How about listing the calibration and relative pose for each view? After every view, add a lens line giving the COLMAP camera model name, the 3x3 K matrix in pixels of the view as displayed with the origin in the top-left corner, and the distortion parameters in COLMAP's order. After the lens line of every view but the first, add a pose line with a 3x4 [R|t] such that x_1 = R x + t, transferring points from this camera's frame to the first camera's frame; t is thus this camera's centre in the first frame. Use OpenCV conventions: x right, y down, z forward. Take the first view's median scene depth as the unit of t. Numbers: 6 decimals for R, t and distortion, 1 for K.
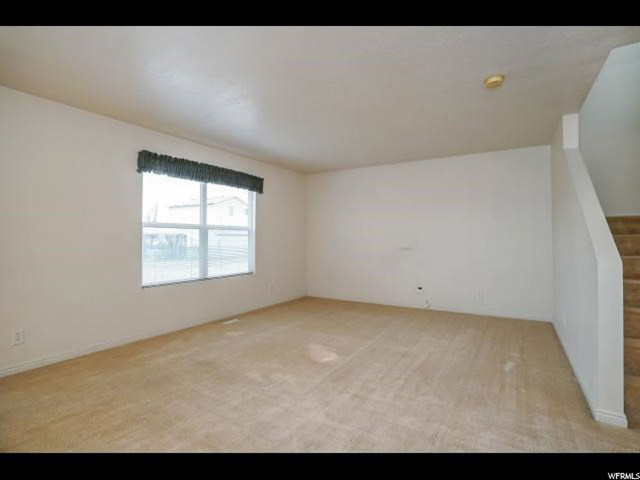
lens RADIAL K [[313.5, 0, 319.8], [0, 313.5, 235.5], [0, 0, 1]] dist [-0.013381, 0.003629]
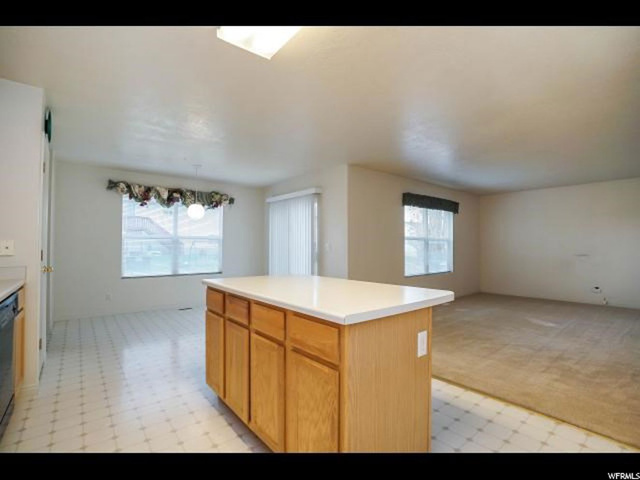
lens RADIAL K [[313.5, 0, 318.8], [0, 313.5, 242.8], [0, 0, 1]] dist [-0.013381, 0.003629]
pose [[0.956798, -0.002736, -0.290740, -0.373434], [0.001633, 0.999991, -0.004034, -0.003806], [0.290749, 0.003385, 0.956794, -0.485449]]
